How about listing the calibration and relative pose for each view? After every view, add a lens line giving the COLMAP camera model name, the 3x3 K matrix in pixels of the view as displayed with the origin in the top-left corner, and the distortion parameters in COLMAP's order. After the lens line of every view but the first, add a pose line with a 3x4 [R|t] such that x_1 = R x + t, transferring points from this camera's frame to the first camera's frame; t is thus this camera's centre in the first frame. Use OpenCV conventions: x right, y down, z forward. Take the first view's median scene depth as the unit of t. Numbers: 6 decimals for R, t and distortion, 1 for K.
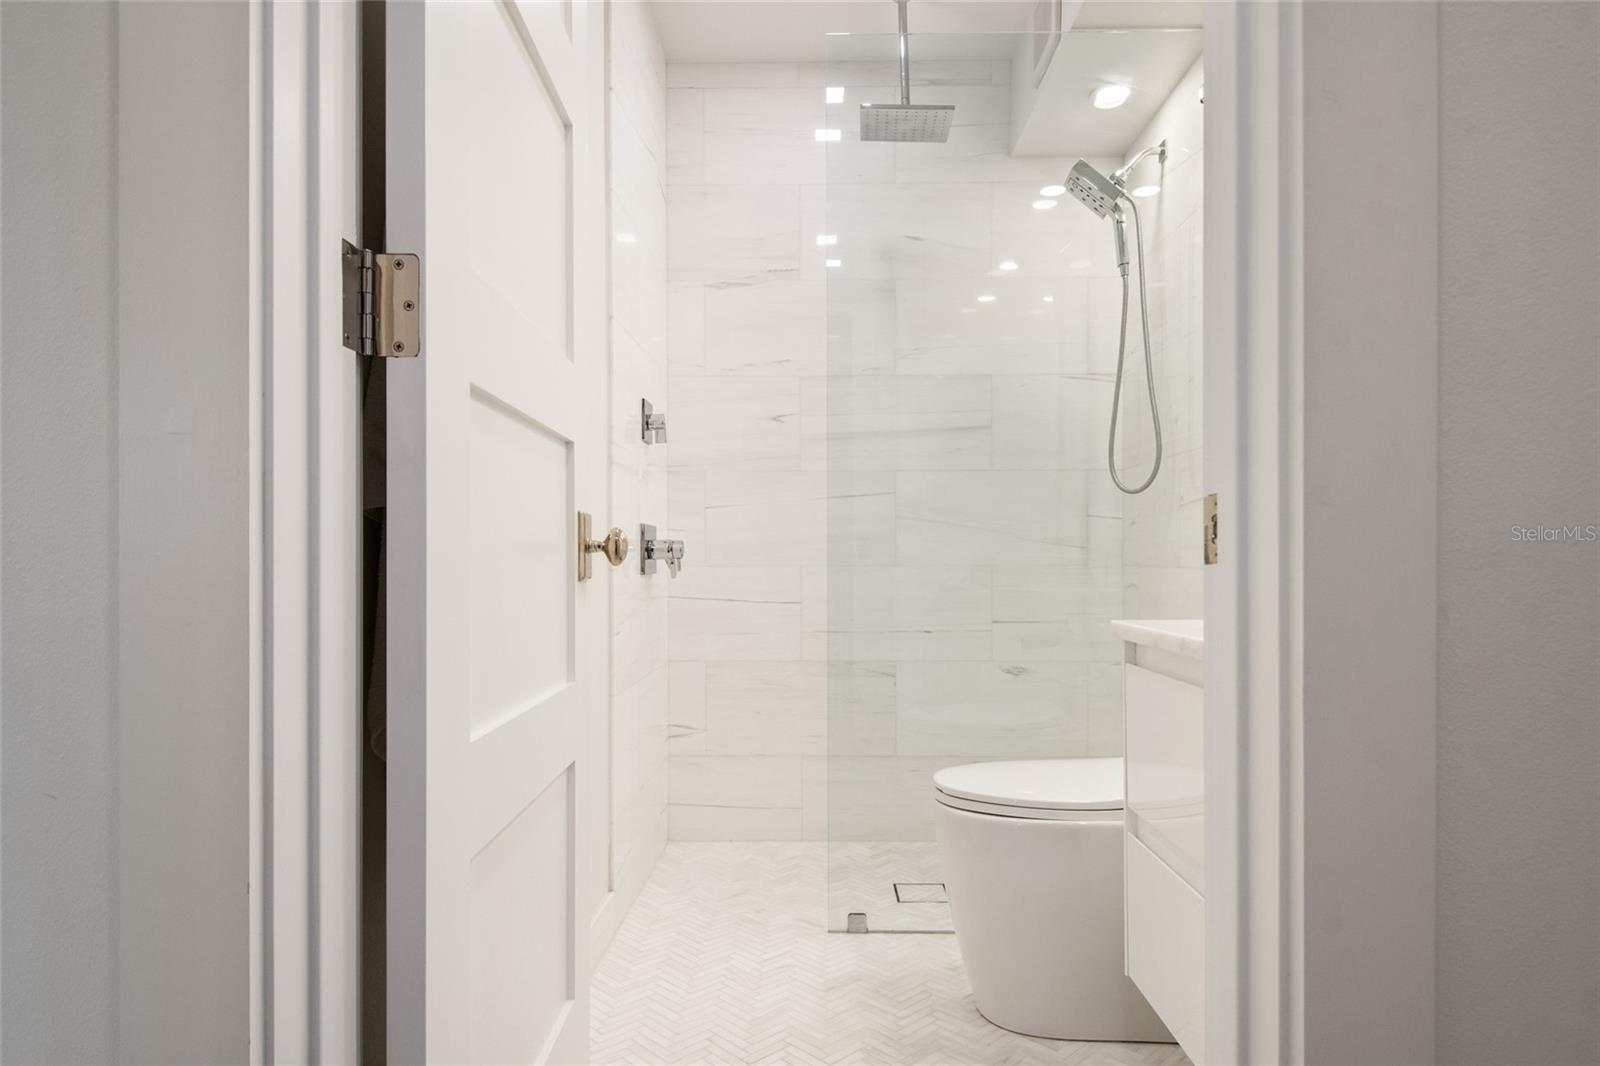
lens RADIAL K [[941.1, 0, 798.2], [0, 941.1, 542.8], [0, 0, 1]] dist [0.008795, -0.008423]
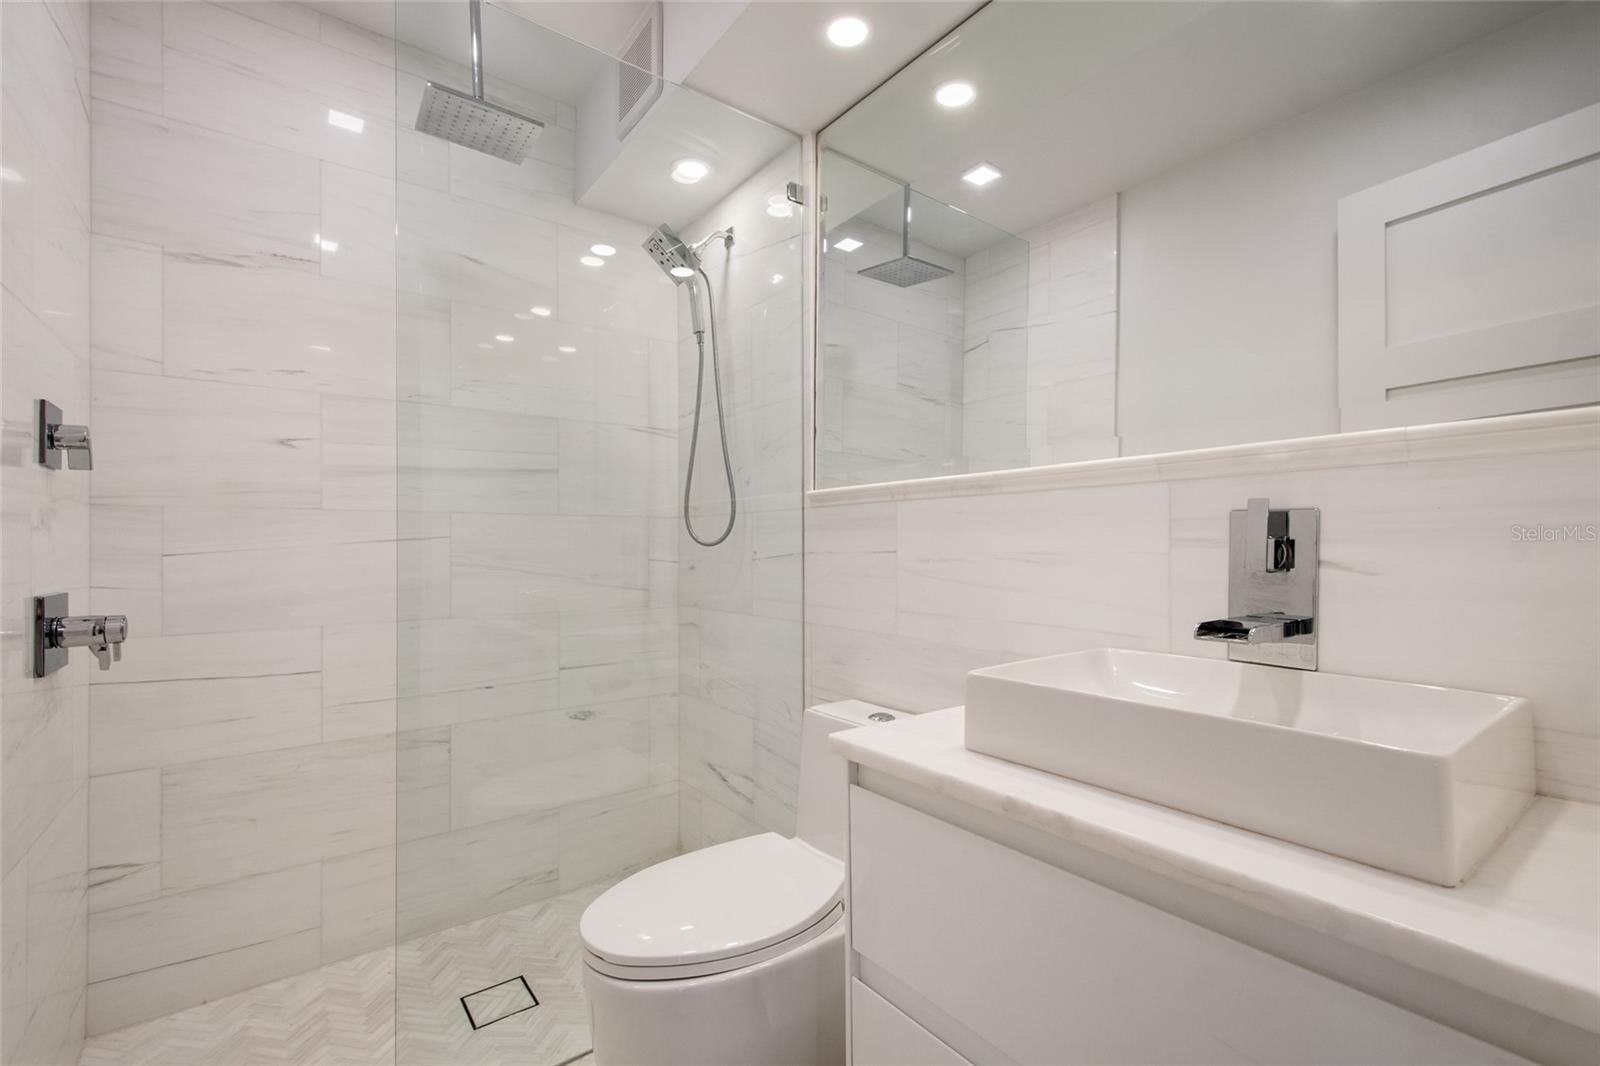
lens RADIAL K [[706.9, 0, 810.5], [0, 706.9, 536.4], [0, 0, 1]] dist [0.017009, -0.005081]
pose [[0.783926, 0.006884, 0.620816, -0.054396], [-0.004399, 0.999975, -0.005534, -0.057249], [-0.620838, 0.001608, 0.783937, 0.281900]]
